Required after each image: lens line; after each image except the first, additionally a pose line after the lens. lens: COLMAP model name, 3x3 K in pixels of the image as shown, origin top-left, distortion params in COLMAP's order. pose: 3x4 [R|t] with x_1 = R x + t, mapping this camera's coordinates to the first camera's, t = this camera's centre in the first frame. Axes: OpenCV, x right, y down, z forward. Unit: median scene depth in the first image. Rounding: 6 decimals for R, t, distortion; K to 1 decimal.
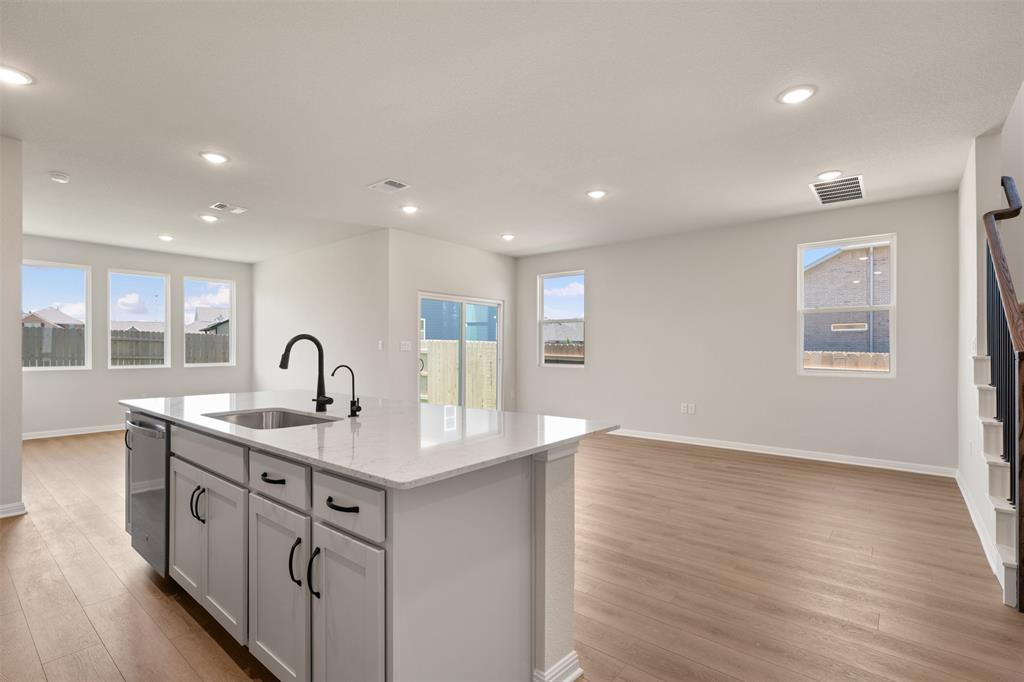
lens RADIAL K [[473.0, 0, 510.0], [0, 473.0, 348.8], [0, 0, 1]] dist [-0.000981, -0.000105]
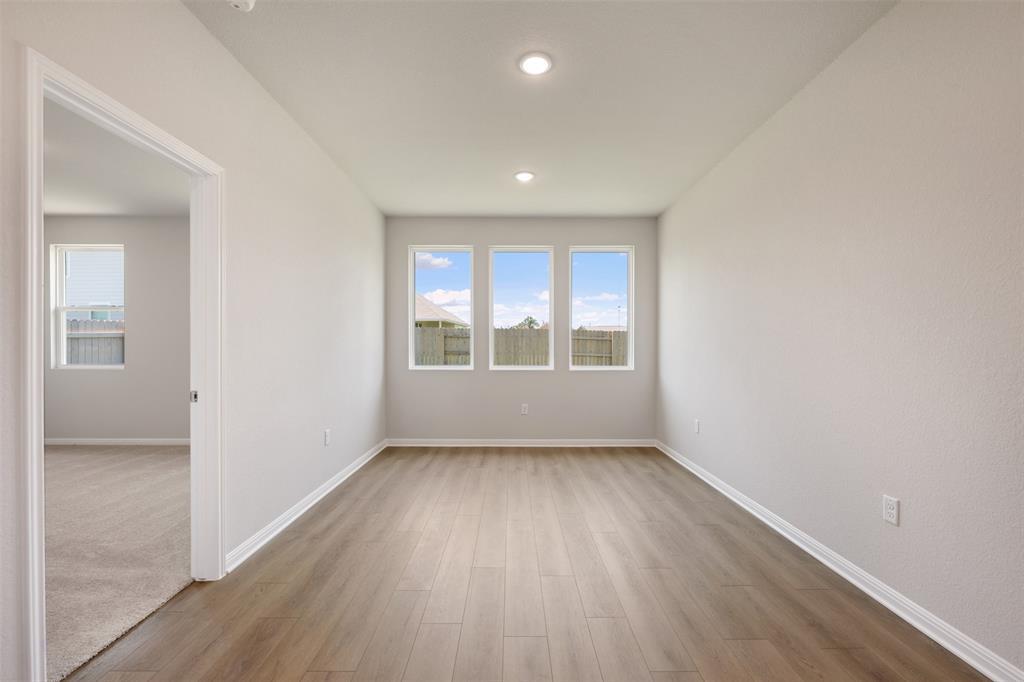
lens RADIAL K [[435.0, 0, 504.9], [0, 435.0, 348.5], [0, 0, 1]] dist [0.003241, -0.000008]
pose [[0.621750, 0.001170, -0.783215, -0.368757], [0.002437, 0.999991, 0.003429, 0.003973], [0.783212, -0.004041, 0.621742, 0.834386]]
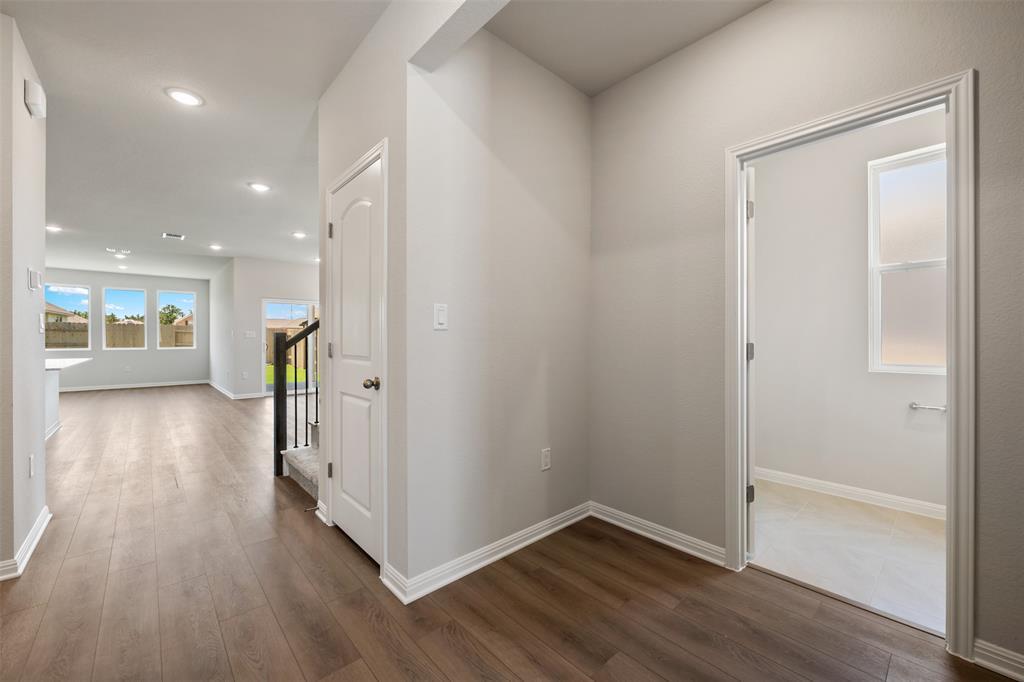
lens RADIAL K [[403.5, 0, 512.0], [0, 403.5, 340.8], [0, 0, 1]] dist [-0.001862, 0.000128]
pose [[0.989493, -0.000952, -0.144581, 1.051364], [0.001381, 0.999995, 0.002867, 0.014284], [0.144577, -0.003036, 0.989489, -0.199423]]
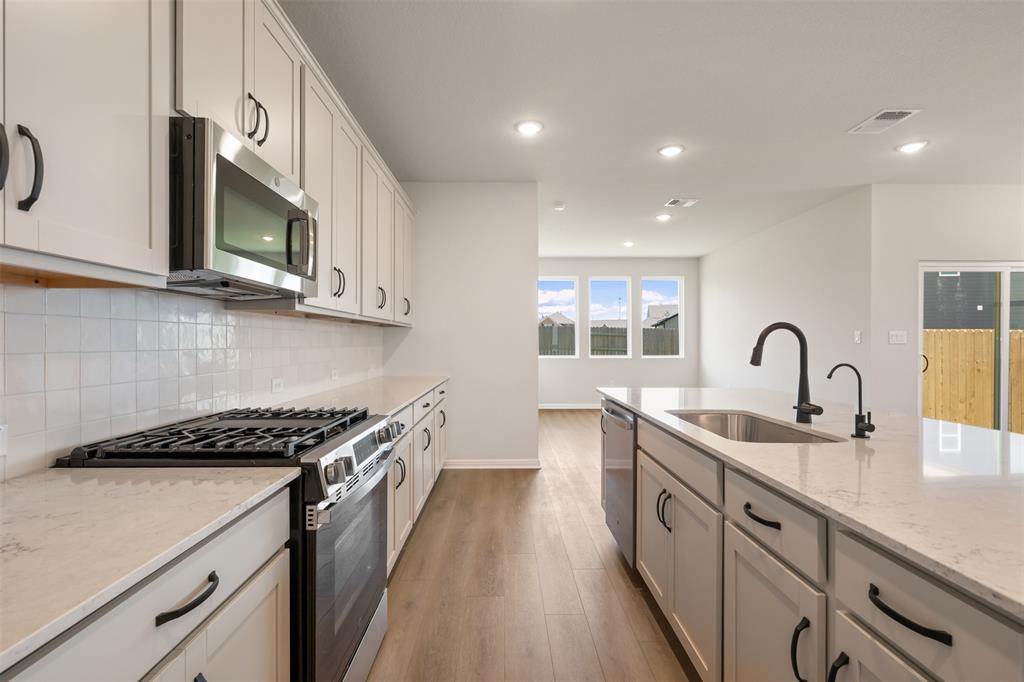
lens RADIAL K [[473.0, 0, 512.4], [0, 473.0, 344.6], [0, 0, 1]] dist [-0.000981, -0.000105]
pose [[0.648117, 0.002913, -0.761535, -0.062981], [0.001770, 0.999984, 0.005331, 0.000605], [0.761539, -0.004803, 0.648101, 0.074376]]
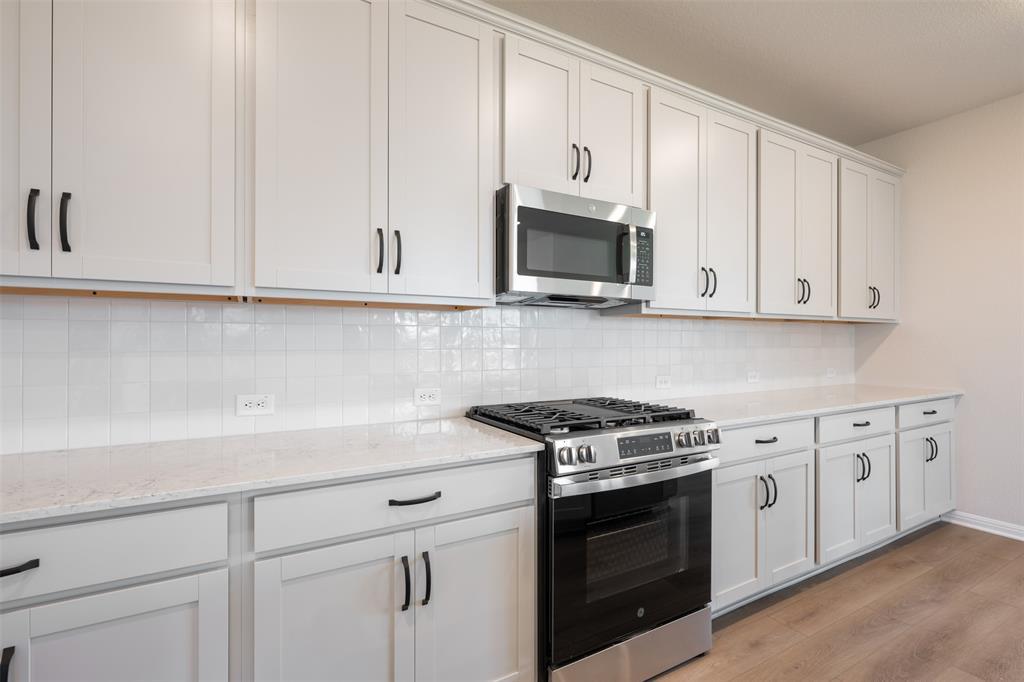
lens RADIAL K [[473.0, 0, 511.5], [0, 473.0, 340.9], [0, 0, 1]] dist [-0.000981, -0.000105]
pose [[-0.354674, -0.005298, -0.934975, -0.027847], [0.001045, 0.999981, -0.006063, 0.001251], [0.934989, -0.003128, -0.354662, 0.246914]]
